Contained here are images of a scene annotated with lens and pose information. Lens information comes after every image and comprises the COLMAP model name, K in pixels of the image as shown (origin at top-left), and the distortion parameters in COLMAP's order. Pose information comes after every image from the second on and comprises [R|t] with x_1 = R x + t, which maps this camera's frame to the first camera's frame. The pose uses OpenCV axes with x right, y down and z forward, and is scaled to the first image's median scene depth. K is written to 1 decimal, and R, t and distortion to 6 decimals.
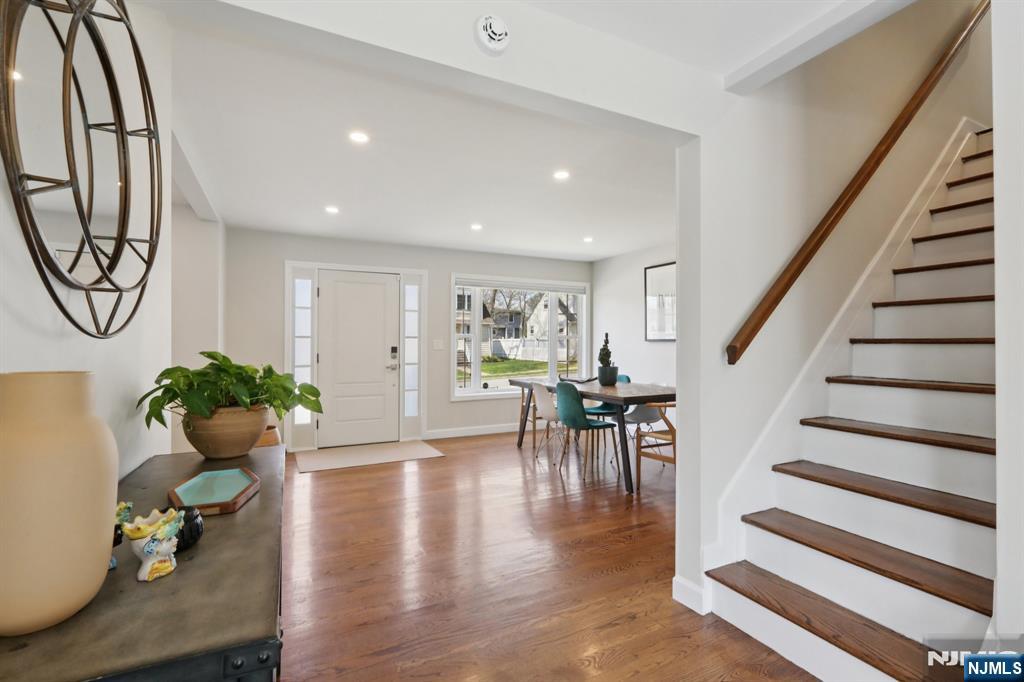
lens RADIAL K [[464.7, 0, 513.3], [0, 464.7, 345.1], [0, 0, 1]] dist [-0.000754, 0.002202]
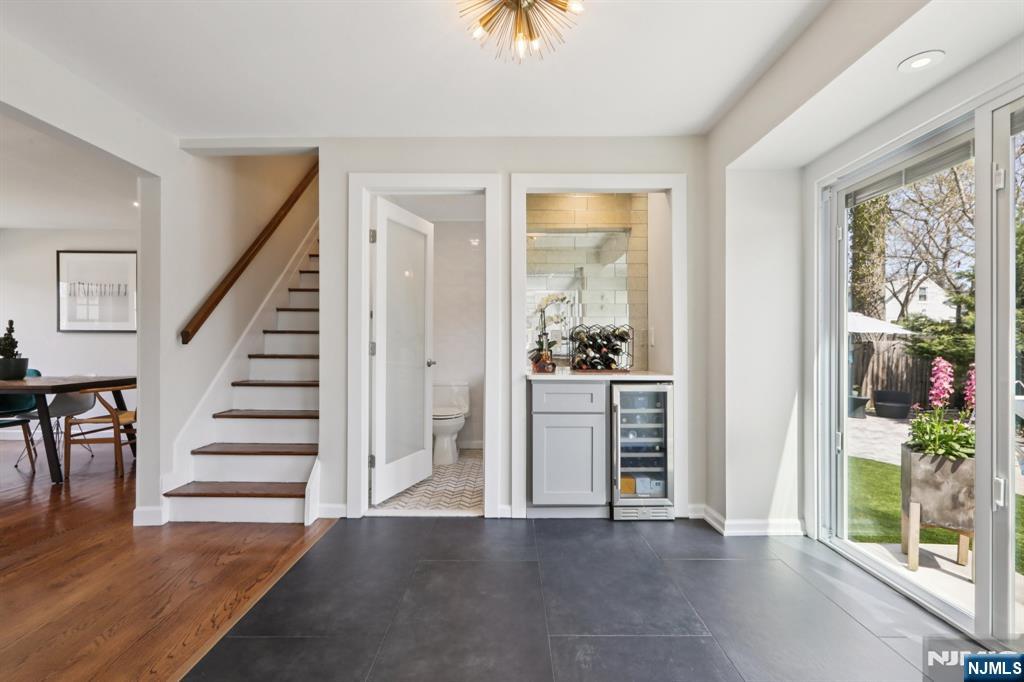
lens RADIAL K [[464.7, 0, 511.9], [0, 464.7, 344.2], [0, 0, 1]] dist [-0.000754, 0.002202]
pose [[0.448759, 0.003268, 0.893647, -0.156092], [-0.002330, 0.999994, -0.002487, 0.018959], [-0.893650, -0.000967, 0.448764, -0.236870]]
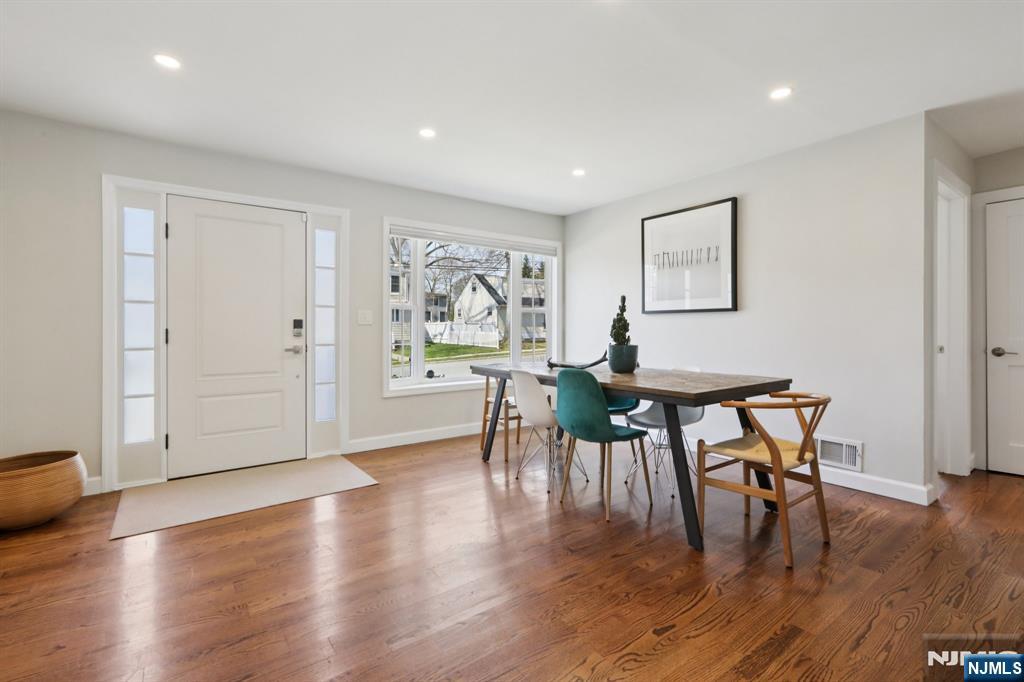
lens RADIAL K [[464.7, 0, 512.6], [0, 464.7, 332.2], [0, 0, 1]] dist [-0.000754, 0.002202]
pose [[0.987083, -0.003071, 0.160178, -0.067204], [0.002256, 0.999984, 0.005265, 0.022599], [-0.160192, -0.004836, 0.987074, 0.337319]]
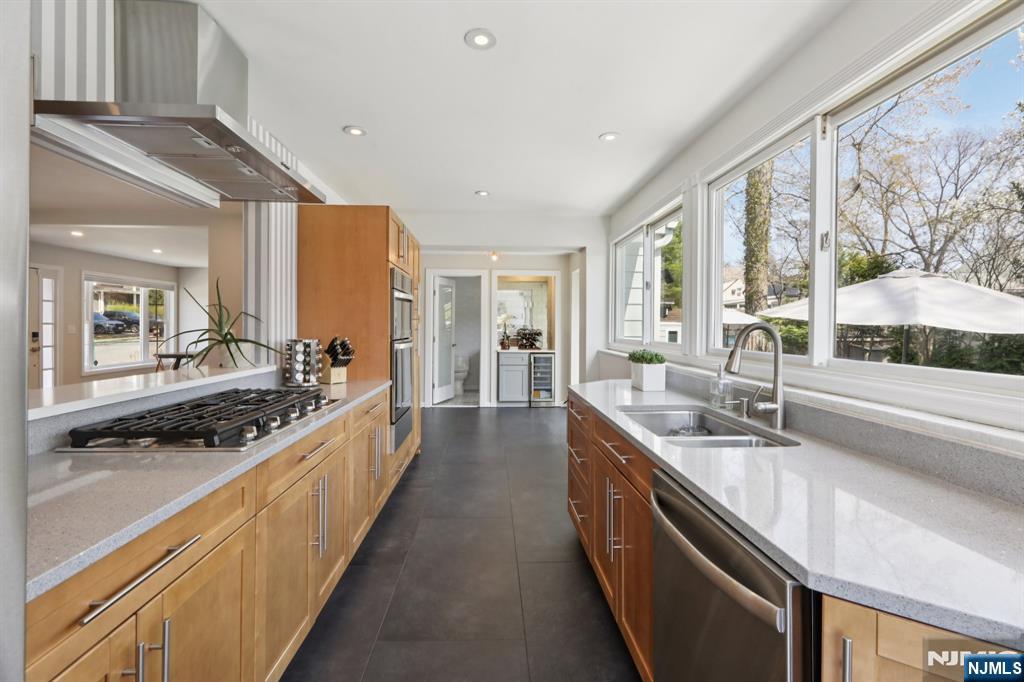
lens RADIAL K [[464.7, 0, 511.0], [0, 464.7, 329.7], [0, 0, 1]] dist [-0.000754, 0.002202]
pose [[0.411271, -0.007826, 0.911479, -0.977372], [-0.006904, 0.999908, 0.011700, -0.027803], [-0.911487, -0.011105, 0.411179, -0.650519]]
